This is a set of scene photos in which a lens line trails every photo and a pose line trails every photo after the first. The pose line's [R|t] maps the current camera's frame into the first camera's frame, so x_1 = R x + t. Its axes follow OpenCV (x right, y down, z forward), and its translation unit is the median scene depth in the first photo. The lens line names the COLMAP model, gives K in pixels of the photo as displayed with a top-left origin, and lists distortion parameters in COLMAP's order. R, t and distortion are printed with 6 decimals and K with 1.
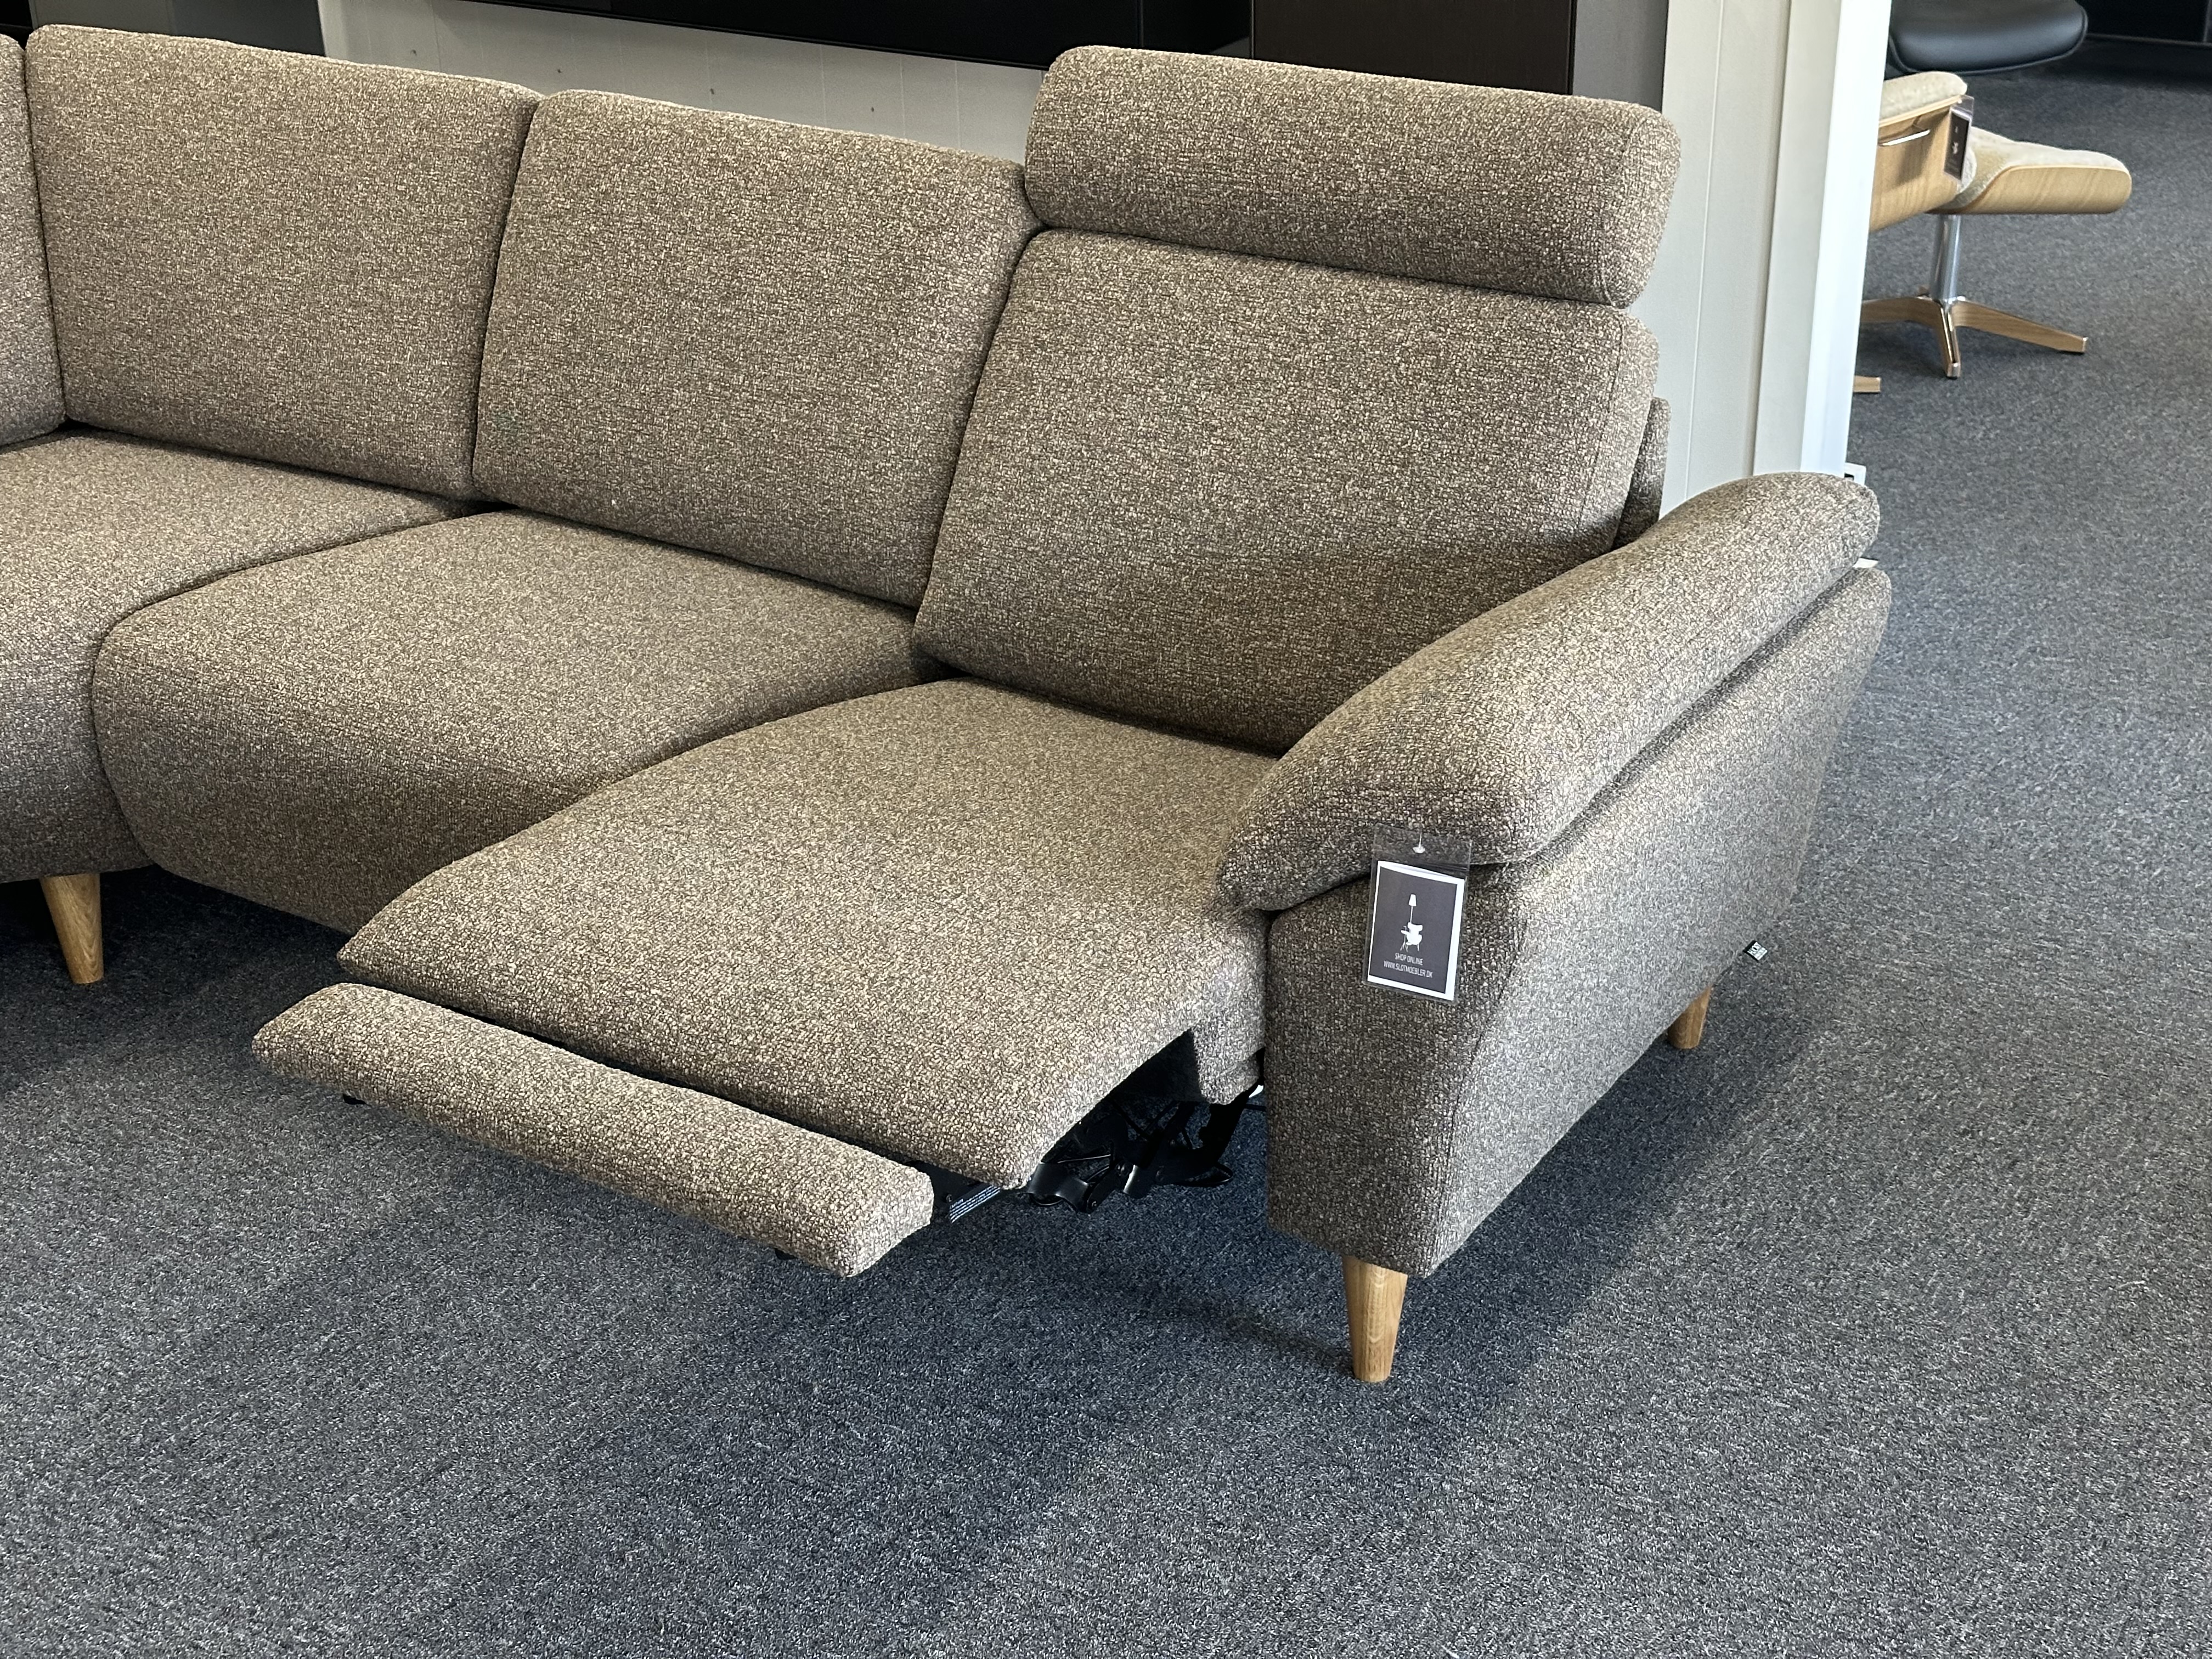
lens RADIAL K [[3072.2, 0, 1122.9], [0, 3072.2, 842.3], [0, 0, 1]] dist [0.122752, 0.000000]
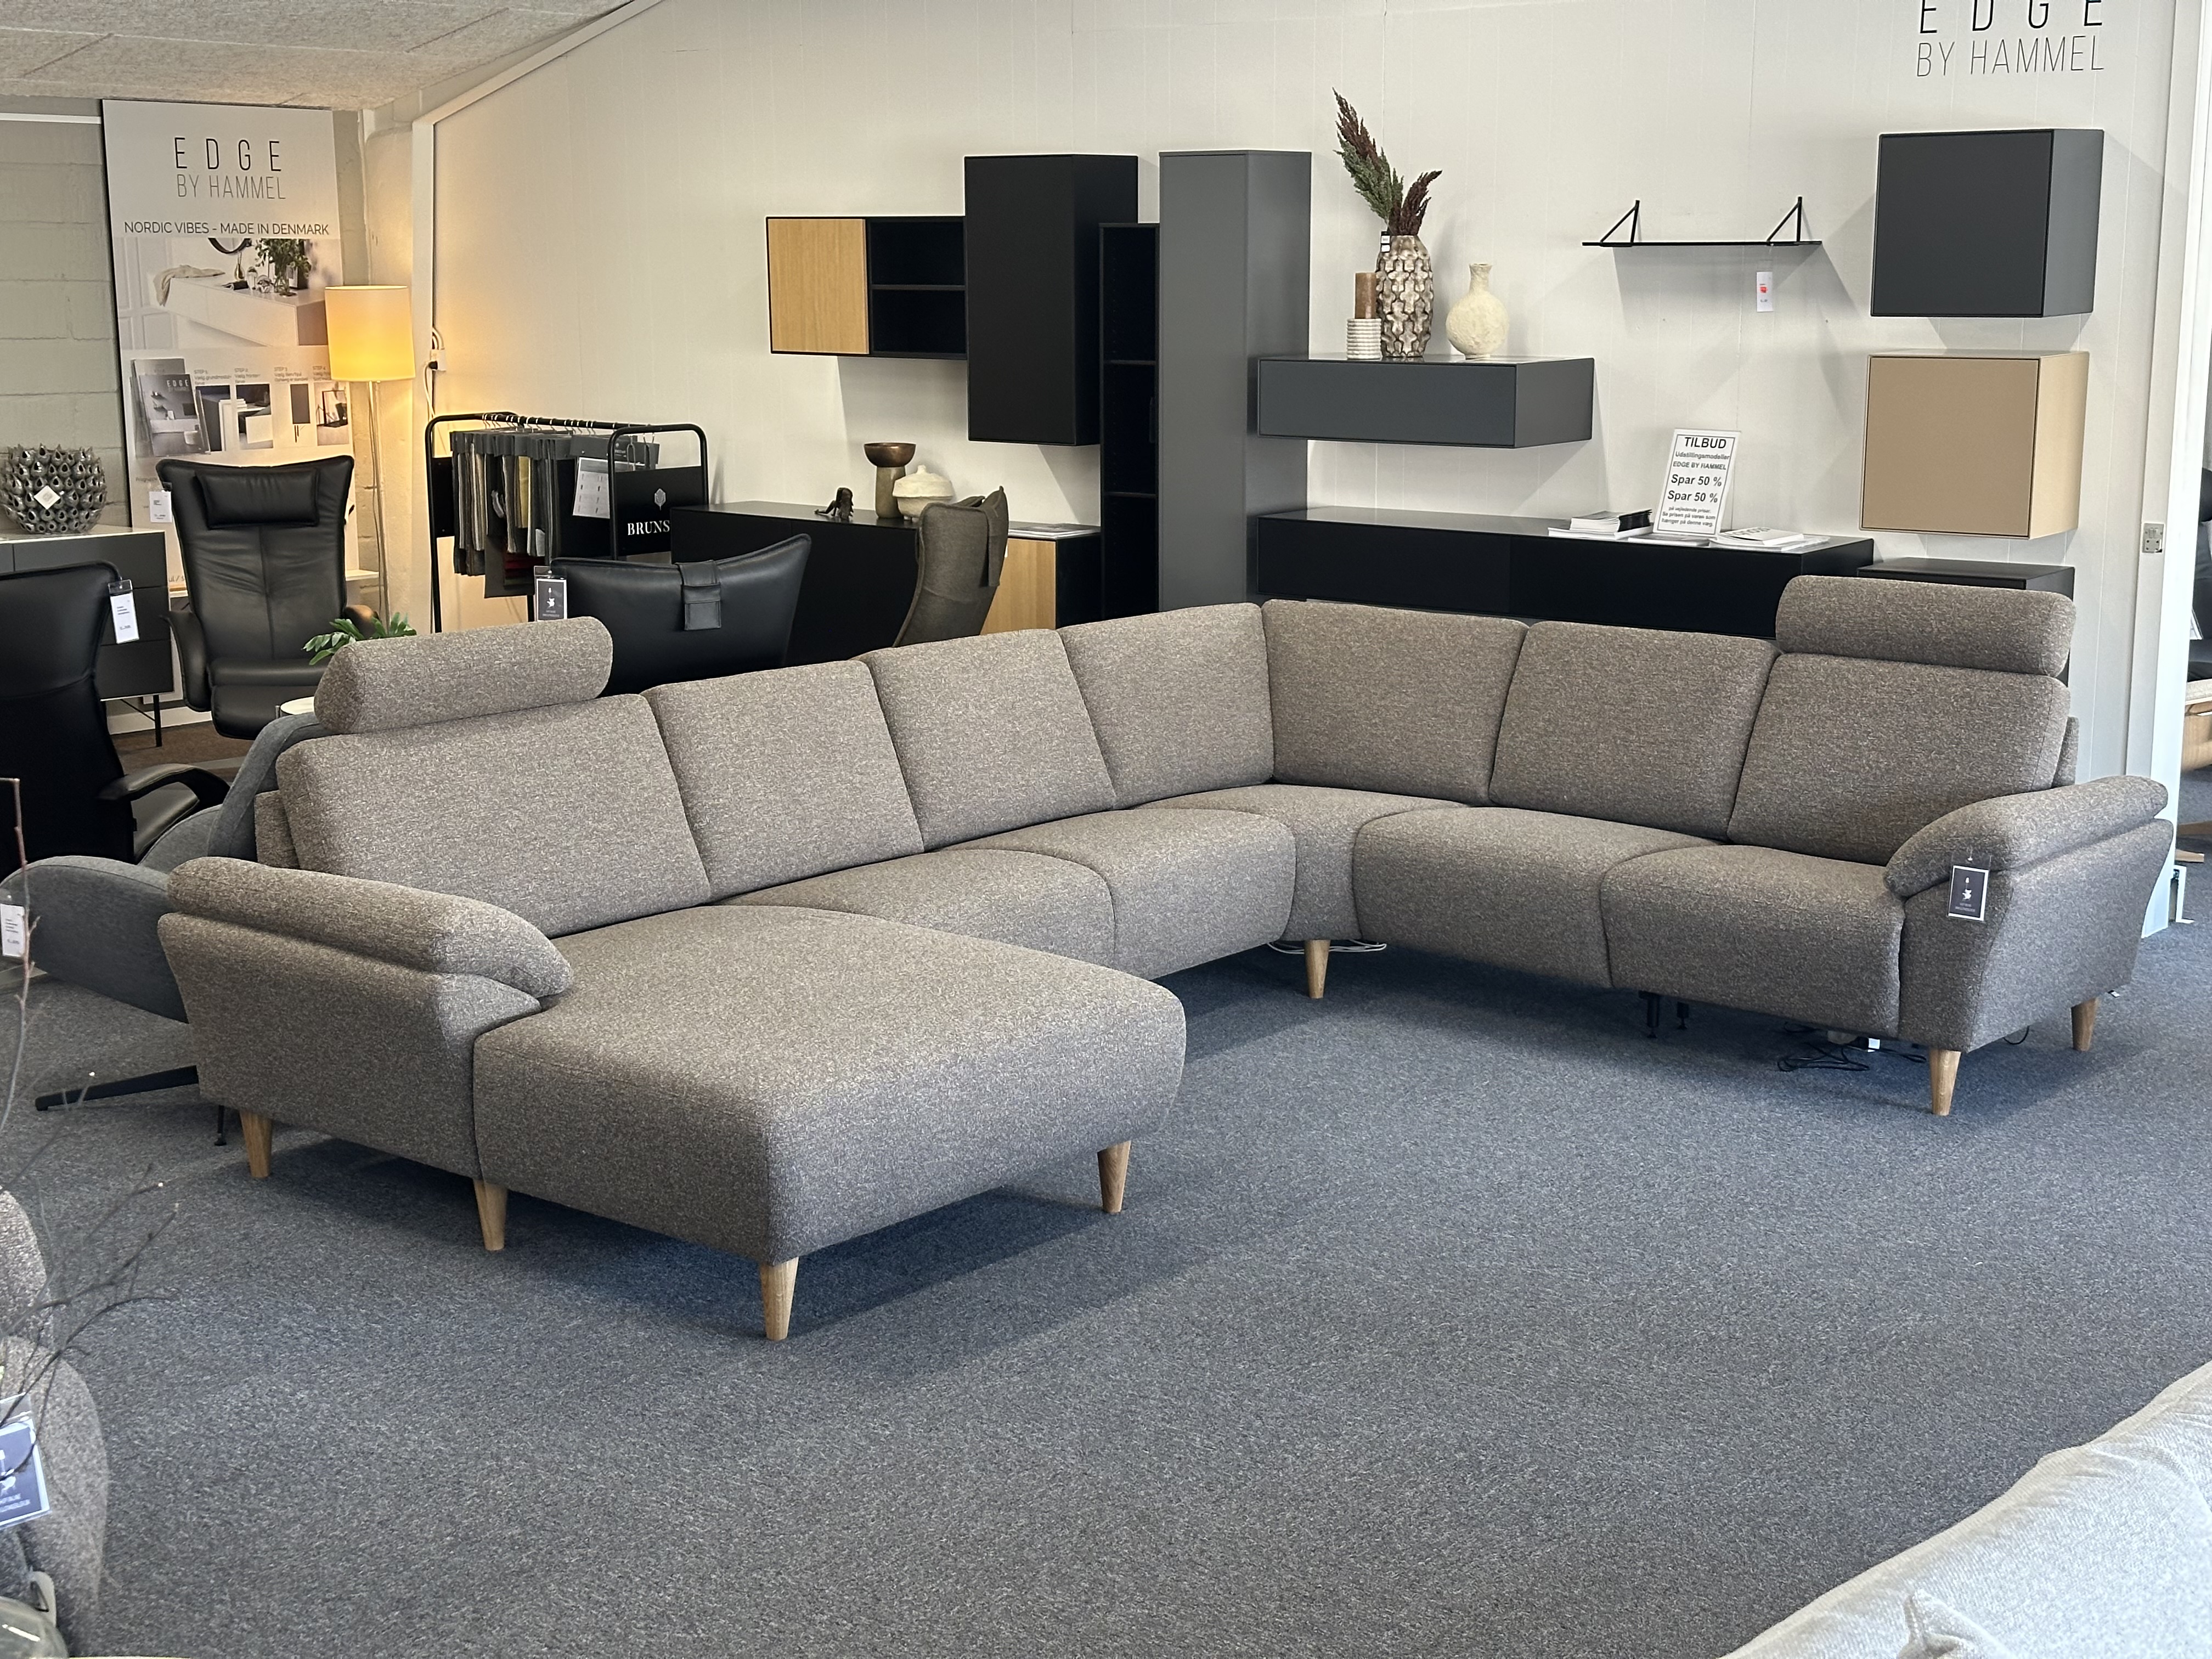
lens RADIAL K [[3072.2, 0, 1138.2], [0, 3072.2, 837.2], [0, 0, 1]] dist [0.122752, 0.000000]
pose [[0.991182, 0.043406, -0.125196, -0.212576], [-0.073587, 0.966049, -0.247657, 0.532440], [0.110196, 0.254685, 0.960725, -1.239359]]
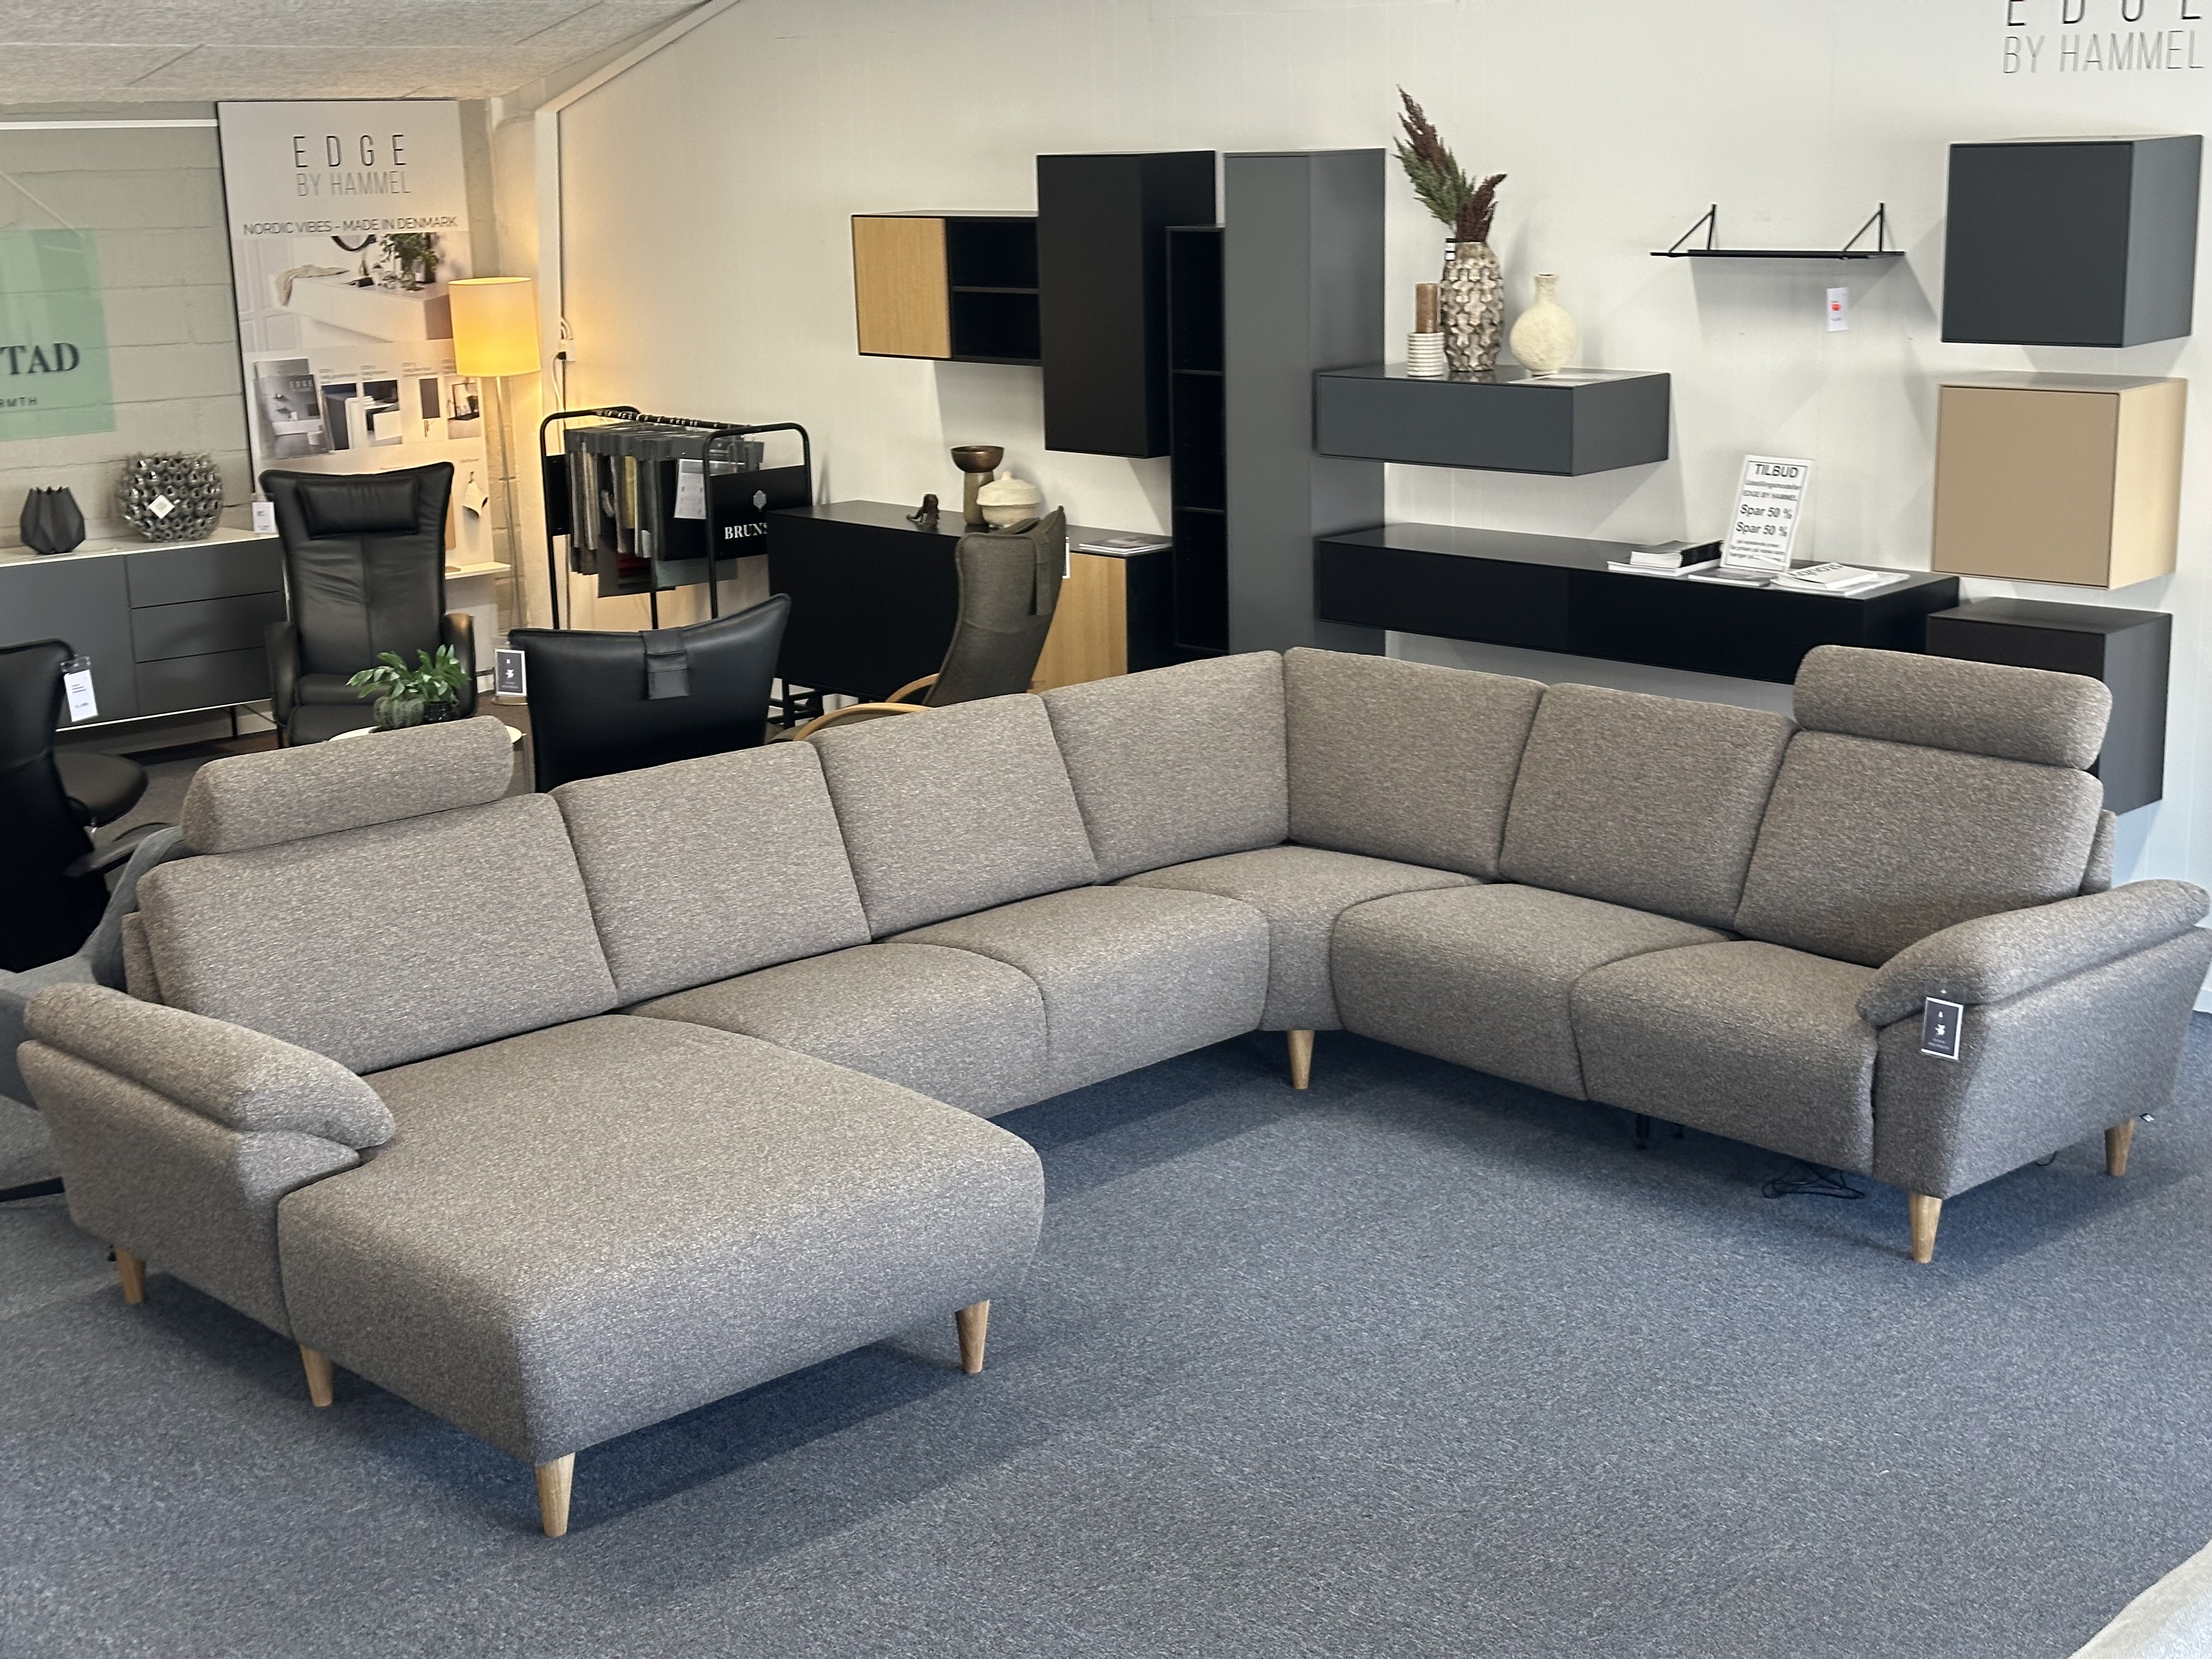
lens RADIAL K [[3072.2, 0, 1106.9], [0, 3072.2, 847.2], [0, 0, 1]] dist [0.122752, 0.000000]
pose [[0.966663, 0.056704, -0.249693, 0.049476], [-0.106997, 0.975403, -0.192719, 0.328570], [0.232623, 0.213011, 0.948954, -1.115620]]
